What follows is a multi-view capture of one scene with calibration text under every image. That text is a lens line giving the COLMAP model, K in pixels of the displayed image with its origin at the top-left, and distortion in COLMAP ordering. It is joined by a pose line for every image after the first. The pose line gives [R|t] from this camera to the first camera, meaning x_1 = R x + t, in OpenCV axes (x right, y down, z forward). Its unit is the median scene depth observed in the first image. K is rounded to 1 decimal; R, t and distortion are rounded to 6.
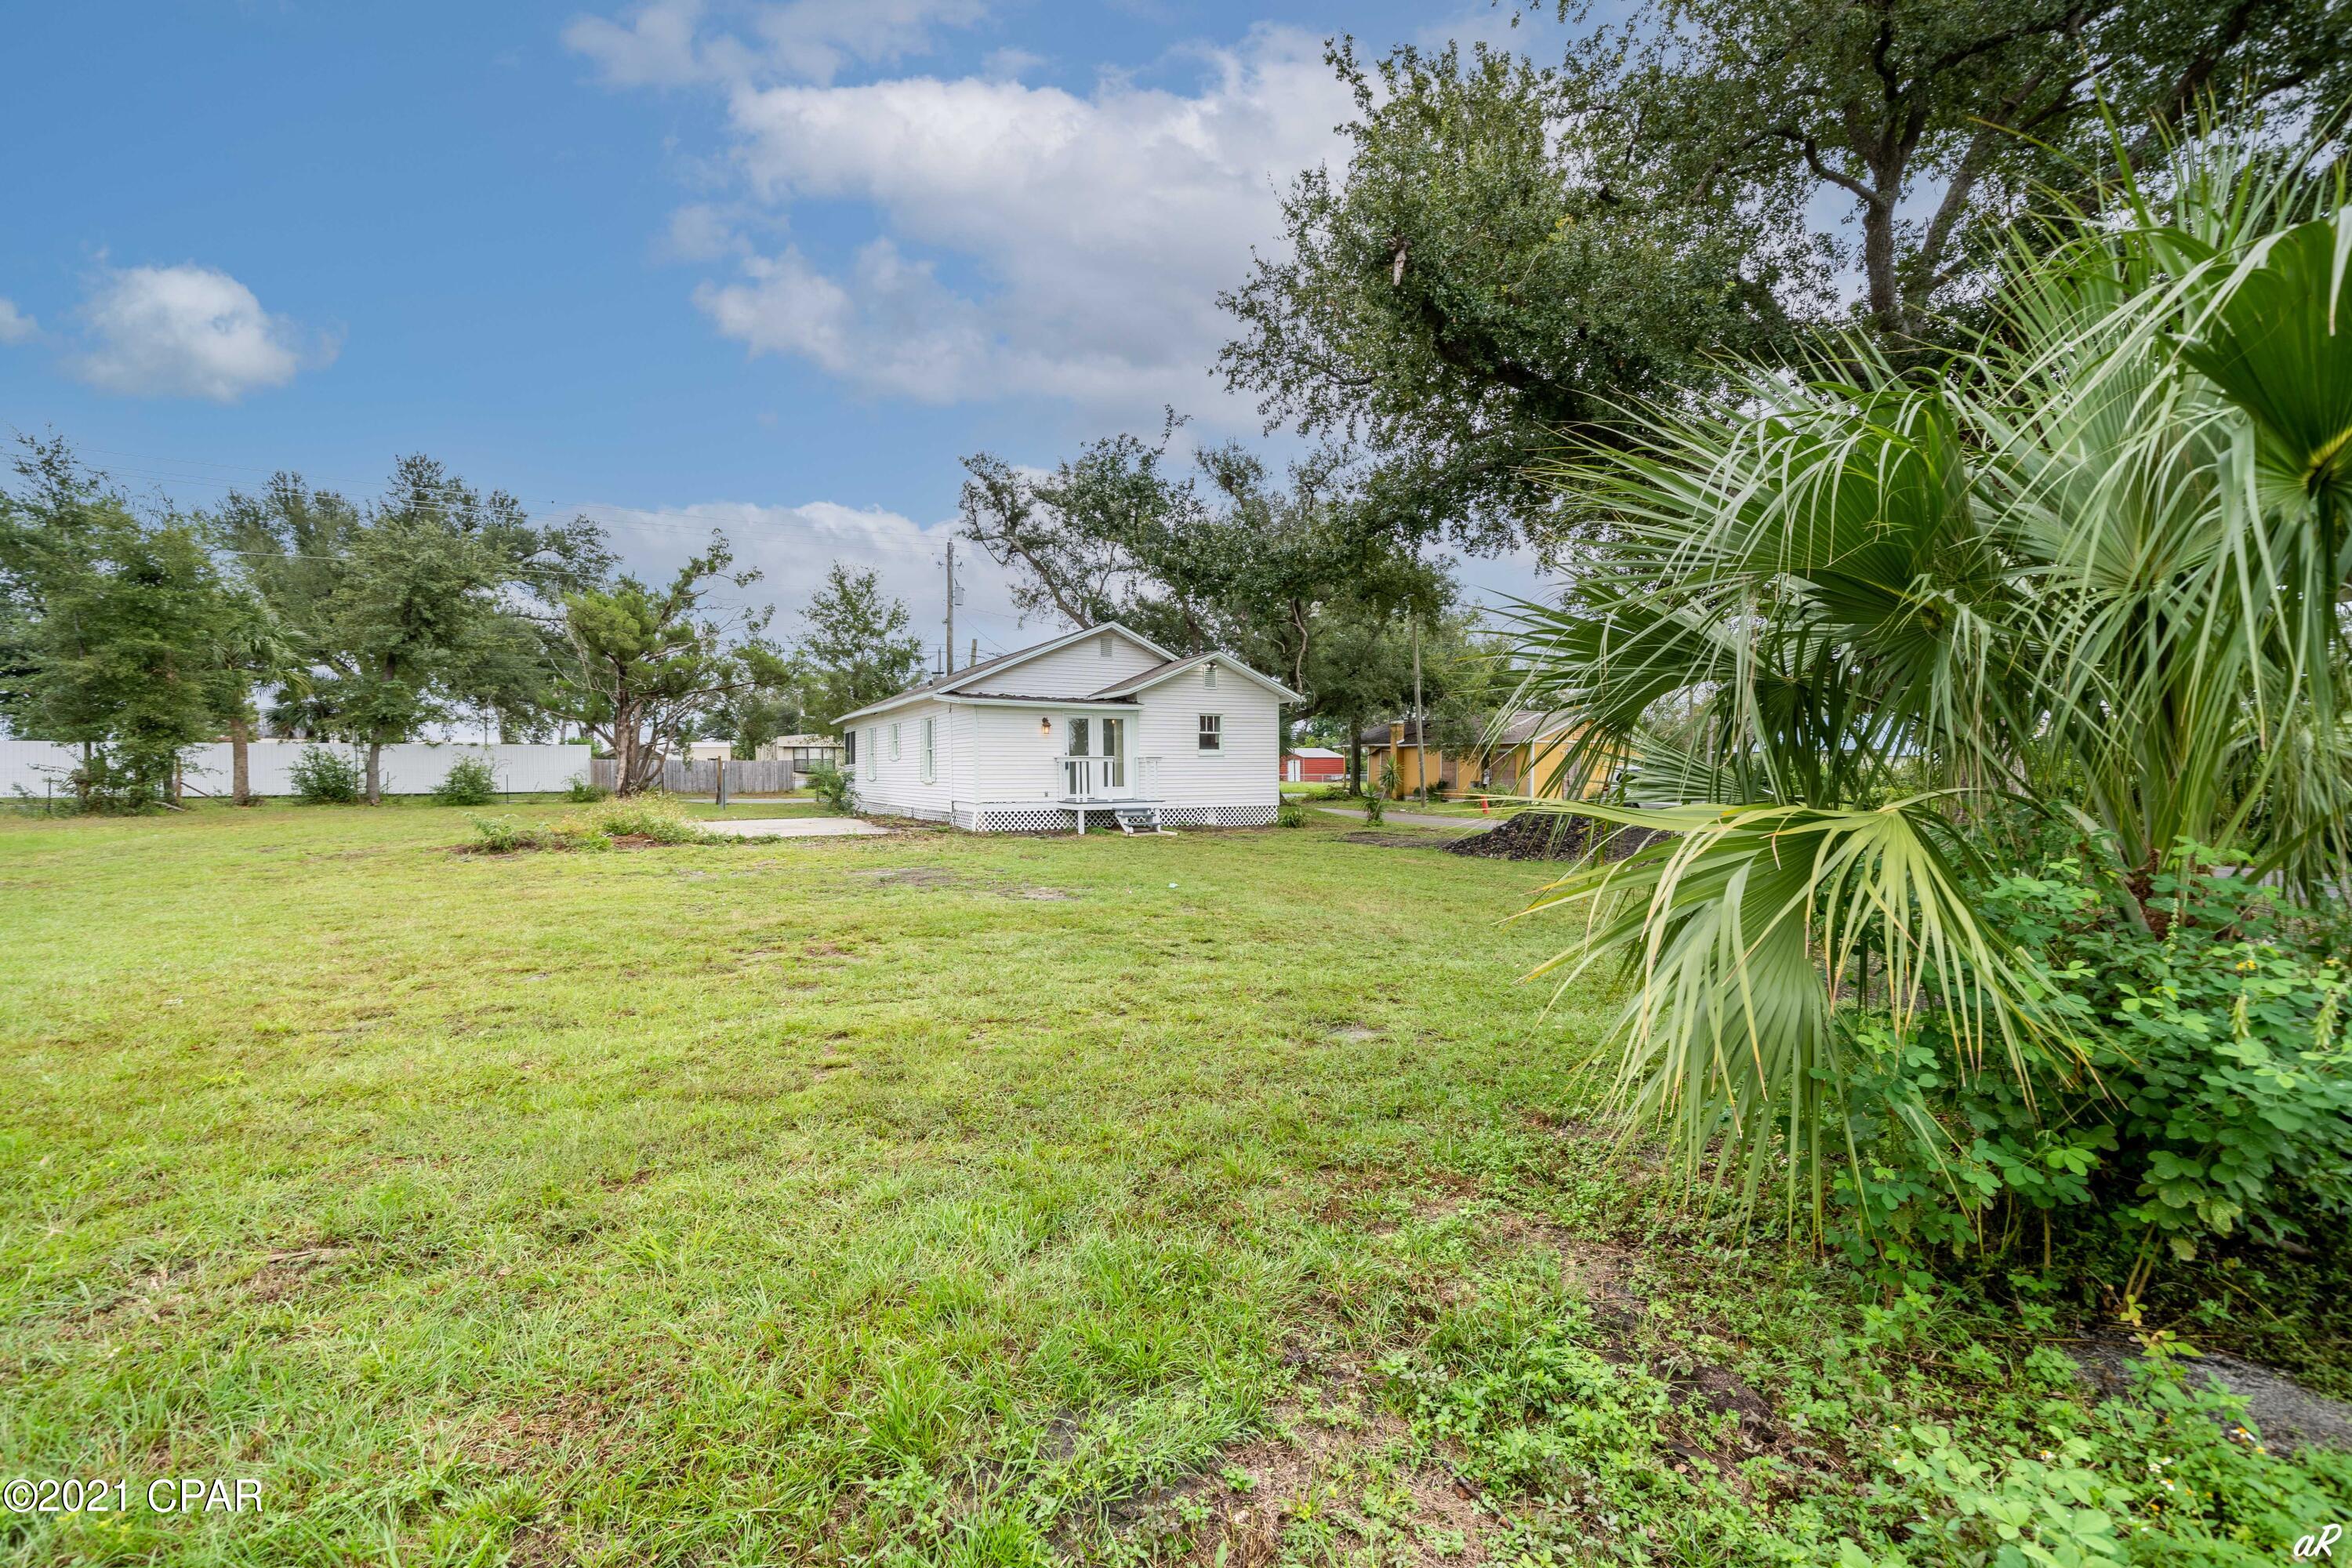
lens RADIAL K [[924.4, 0, 1177.8], [0, 924.4, 796.0], [0, 0, 1]] dist [-0.015989, 0.000059]
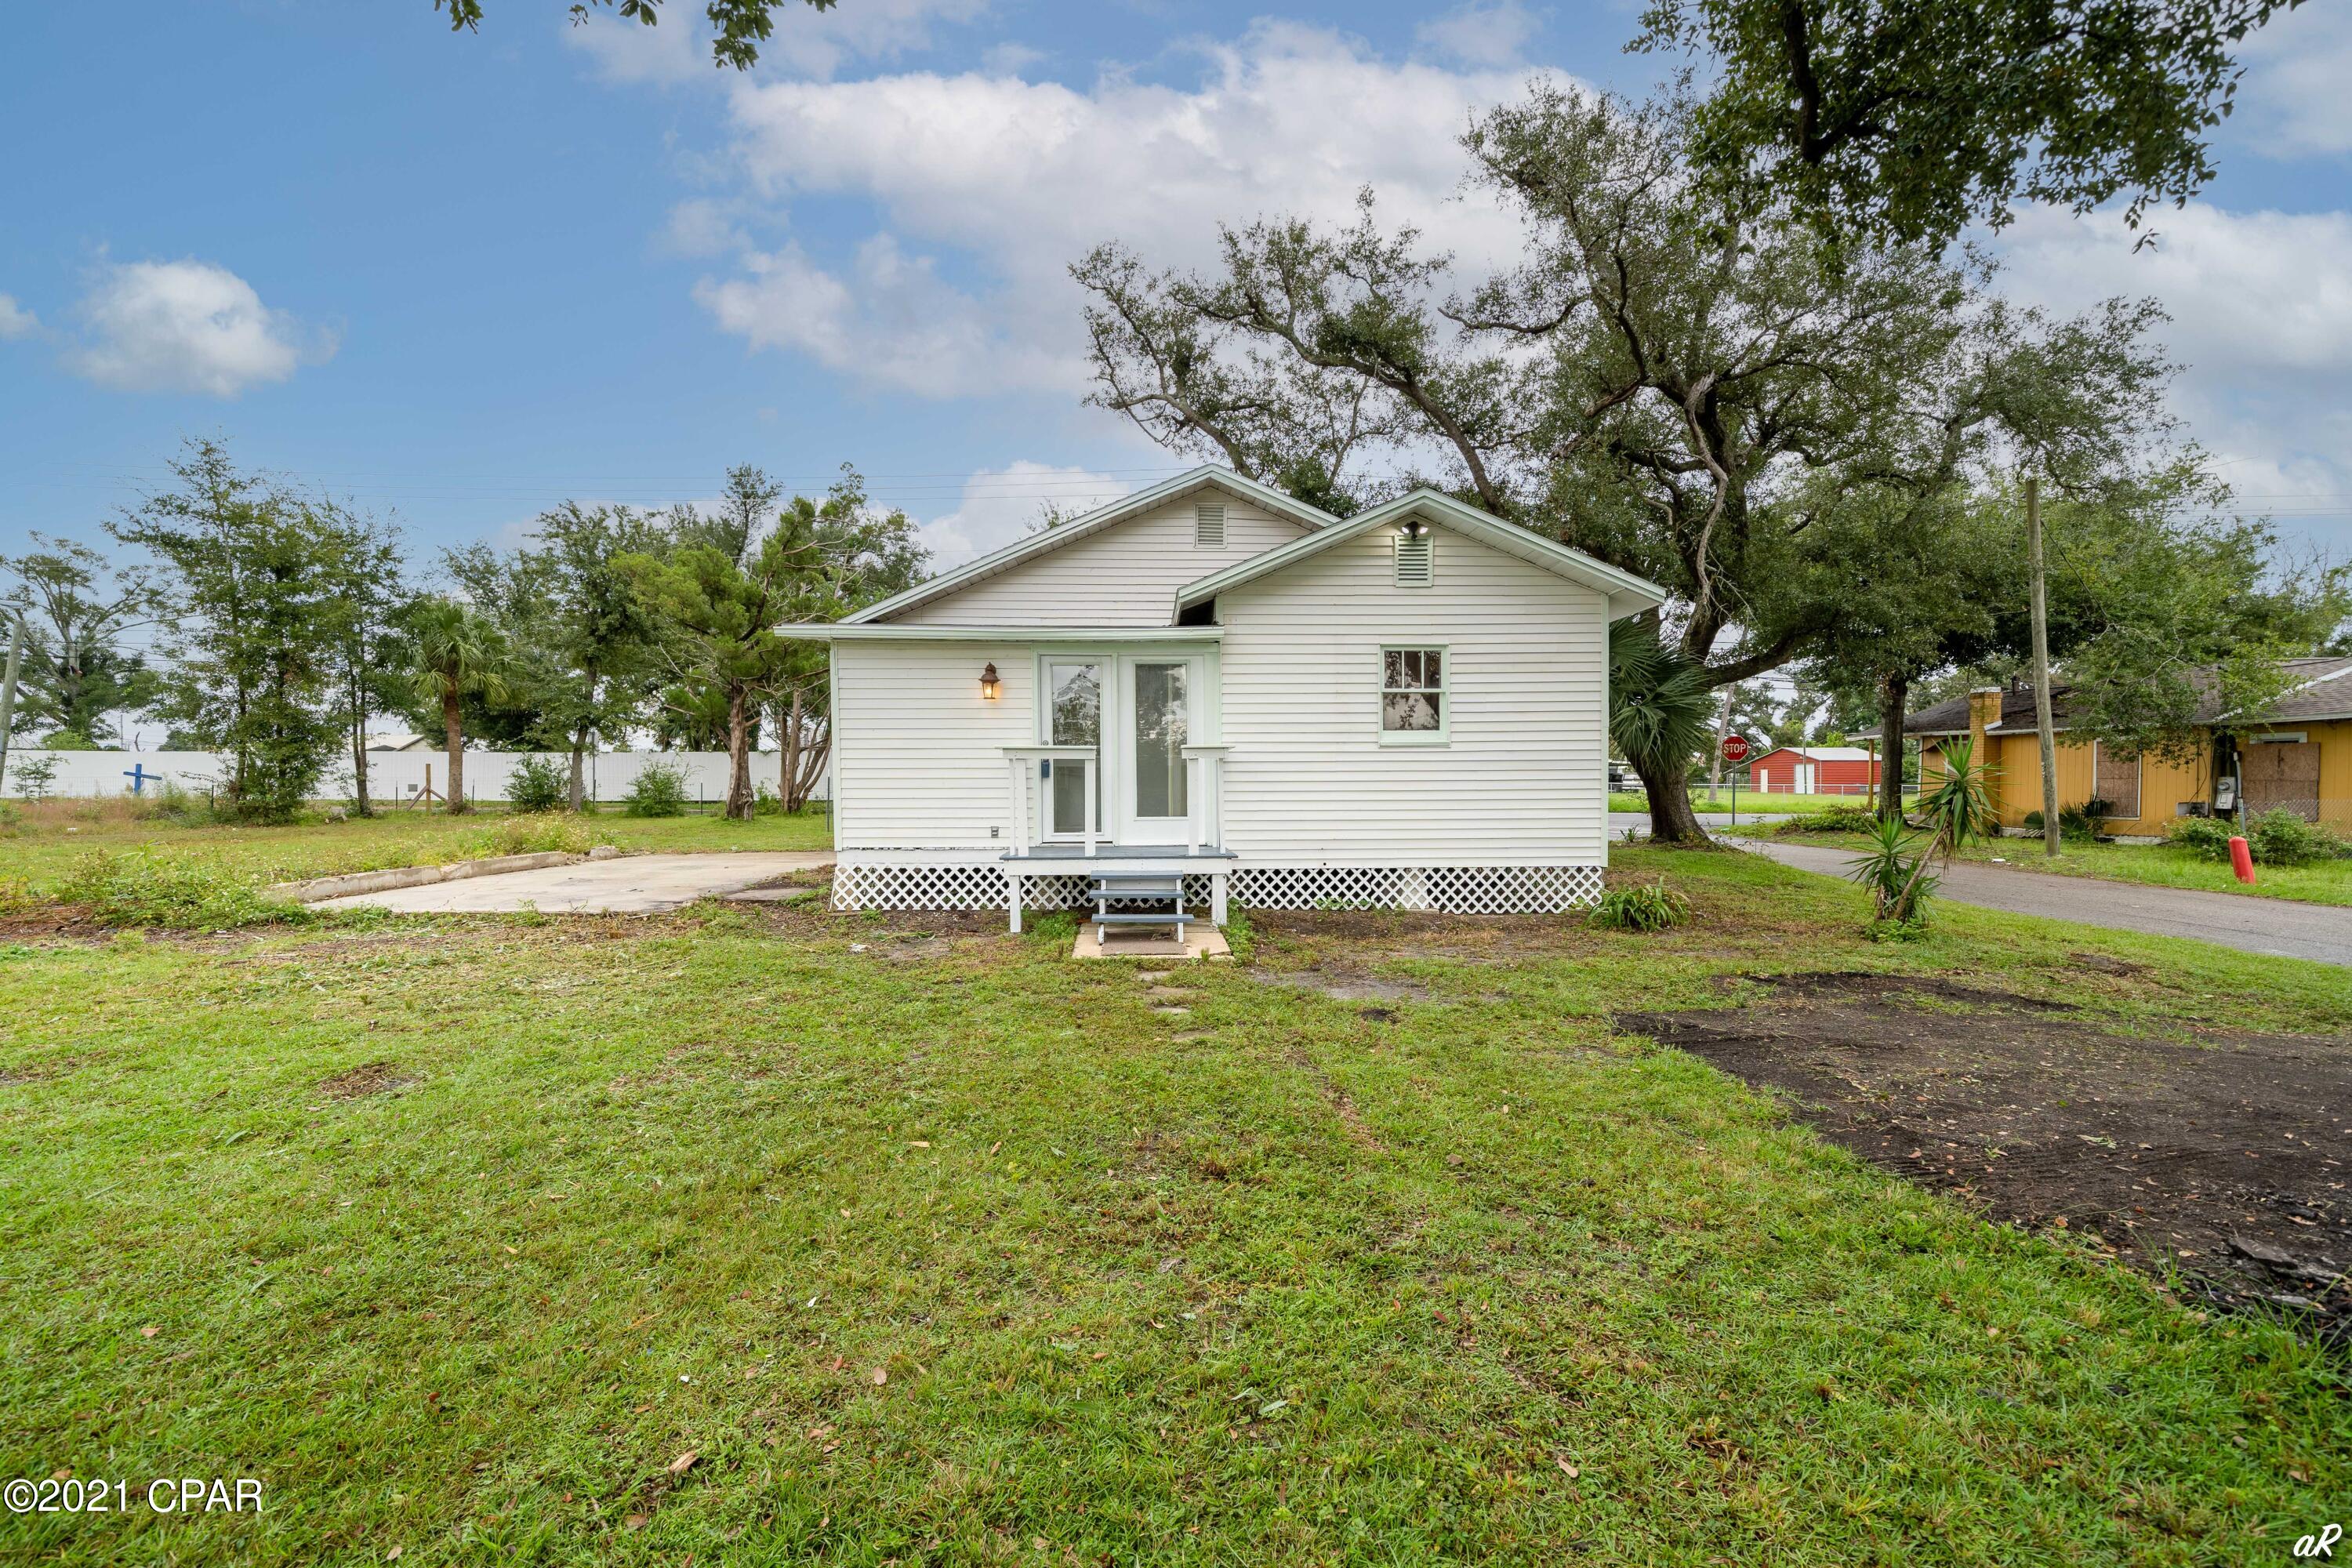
lens RADIAL K [[924.4, 0, 1177.8], [0, 924.4, 796.0], [0, 0, 1]] dist [-0.015989, 0.000059]
pose [[0.881746, 0.009384, -0.471631, 0.117019], [-0.013355, 0.999898, -0.005073, -0.014130], [0.471535, 0.010772, 0.881781, 0.491740]]
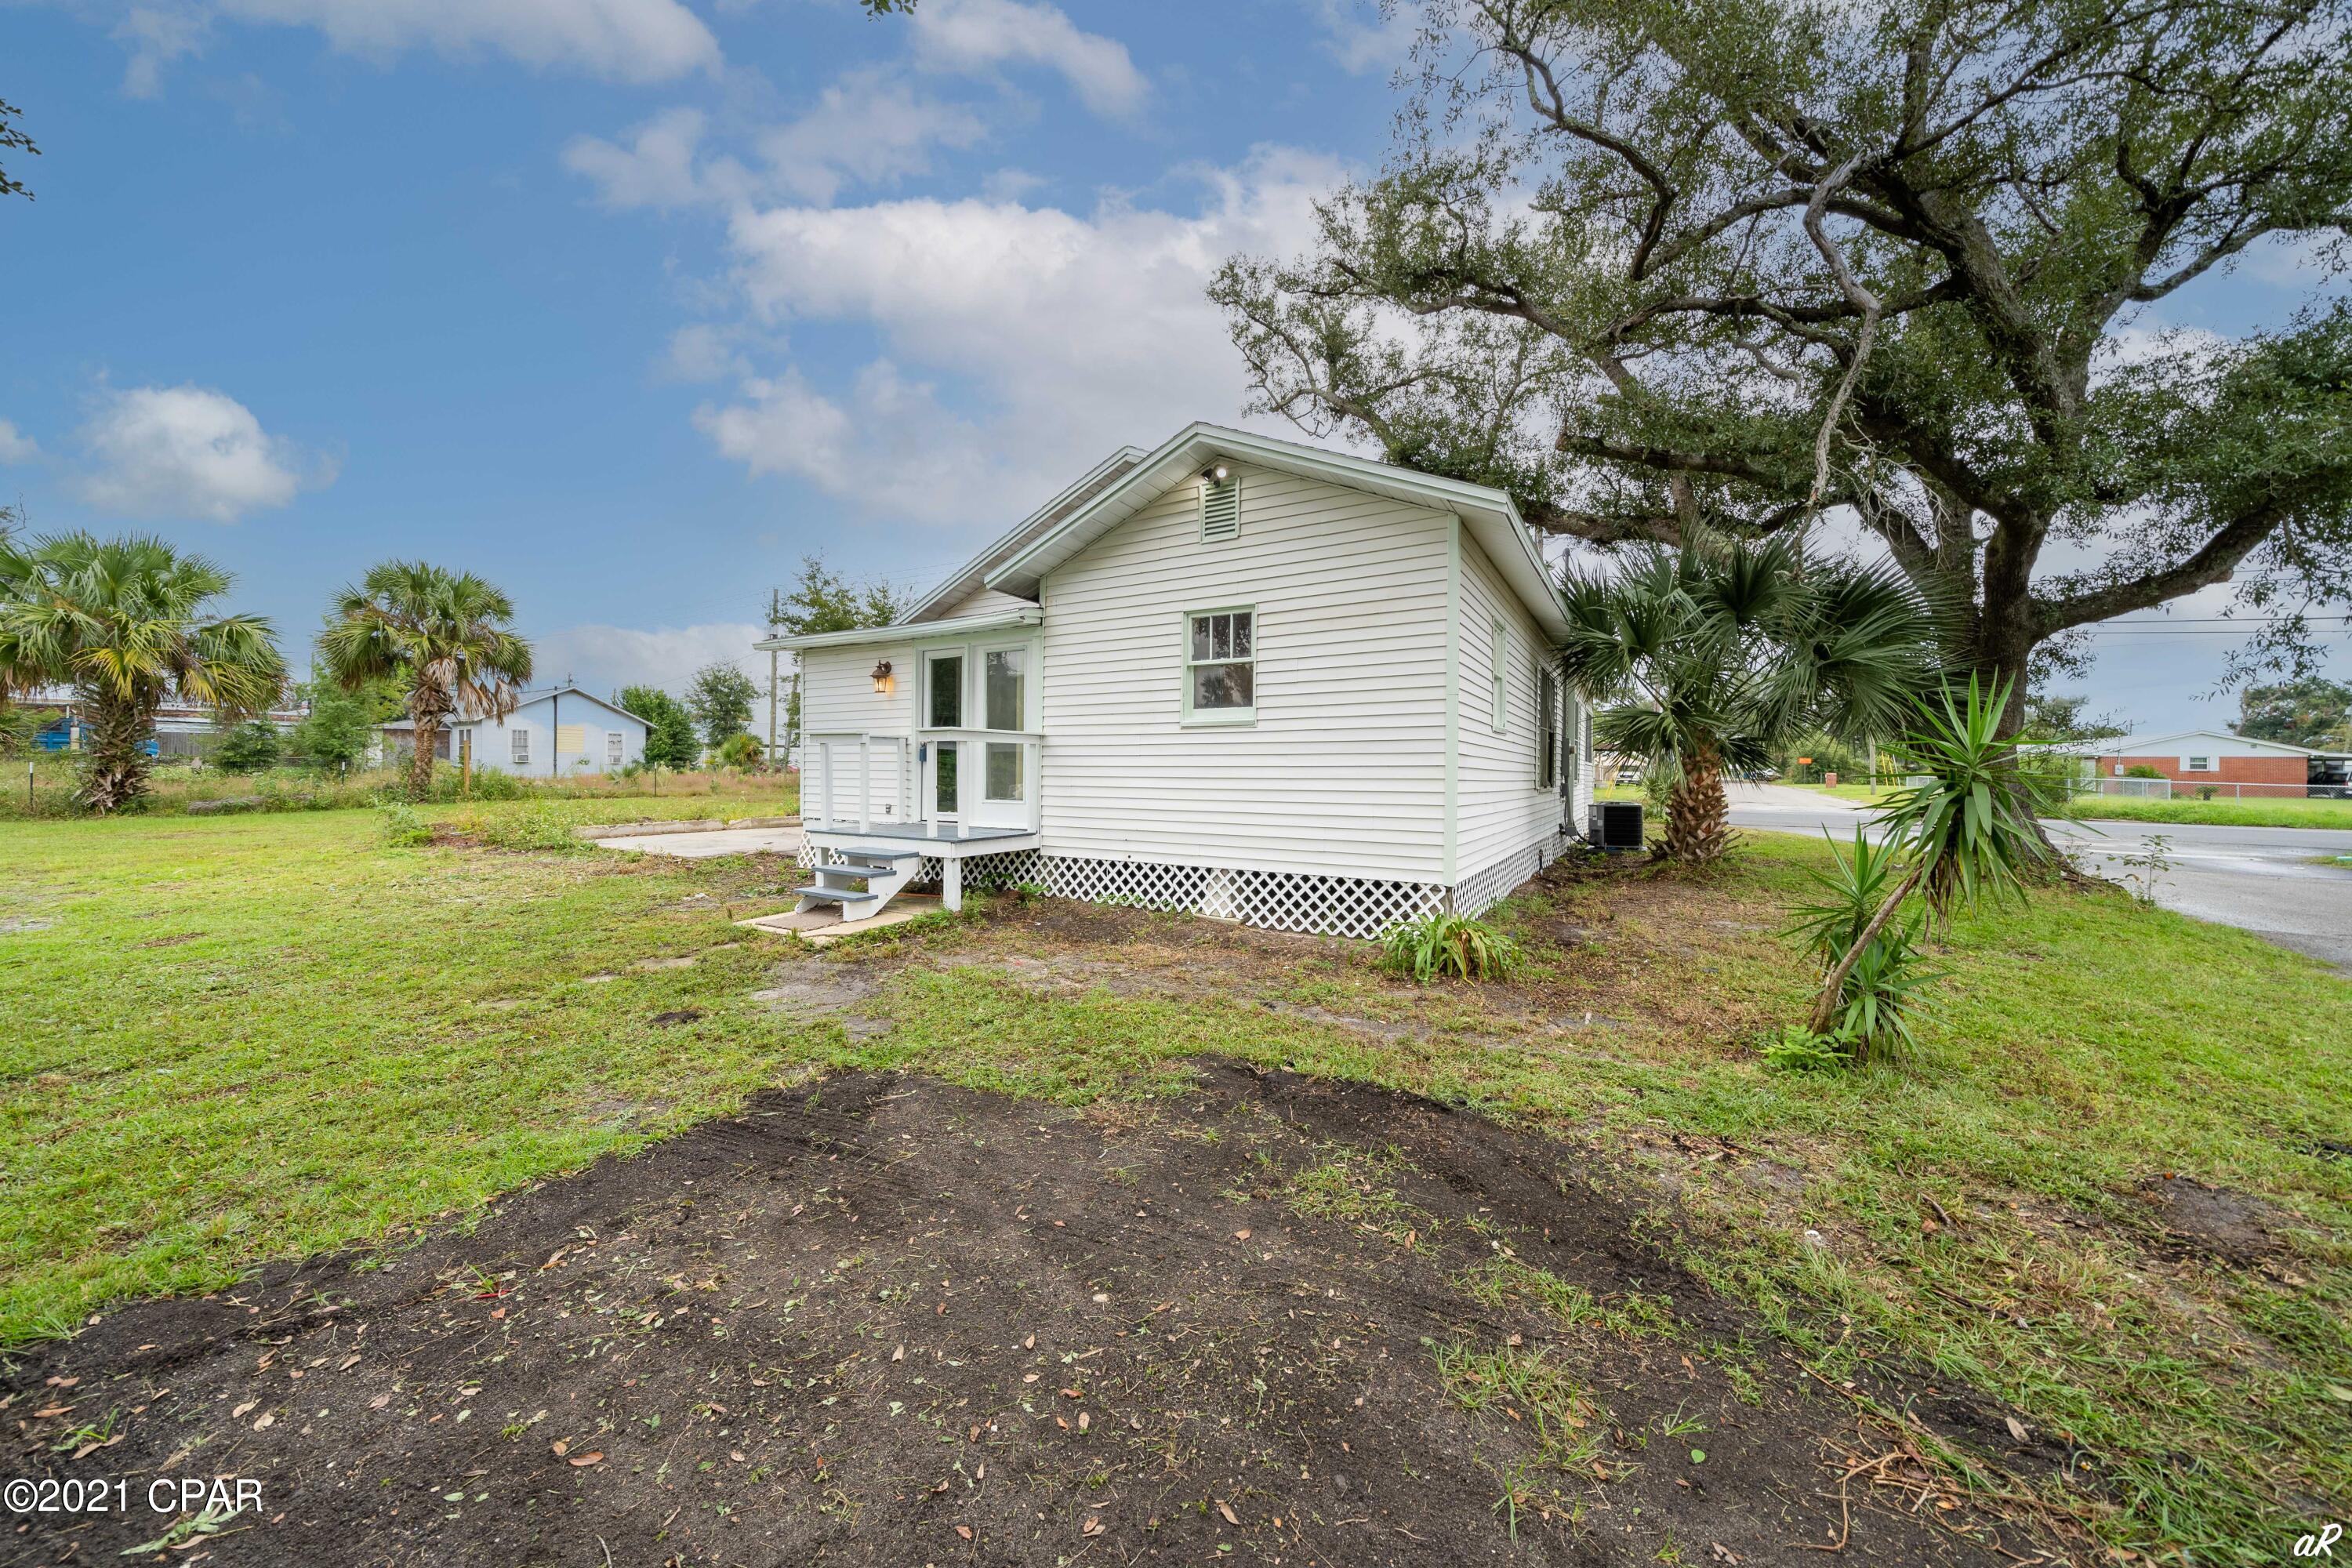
lens RADIAL K [[795.7, 0, 1185.5], [0, 795.7, 787.6], [0, 0, 1]] dist [-0.009934, -0.000049]
pose [[0.494975, 0.024594, -0.868559, 0.248926], [-0.034461, 0.999369, 0.008659, -0.017973], [0.868224, 0.025645, 0.495510, 0.702283]]
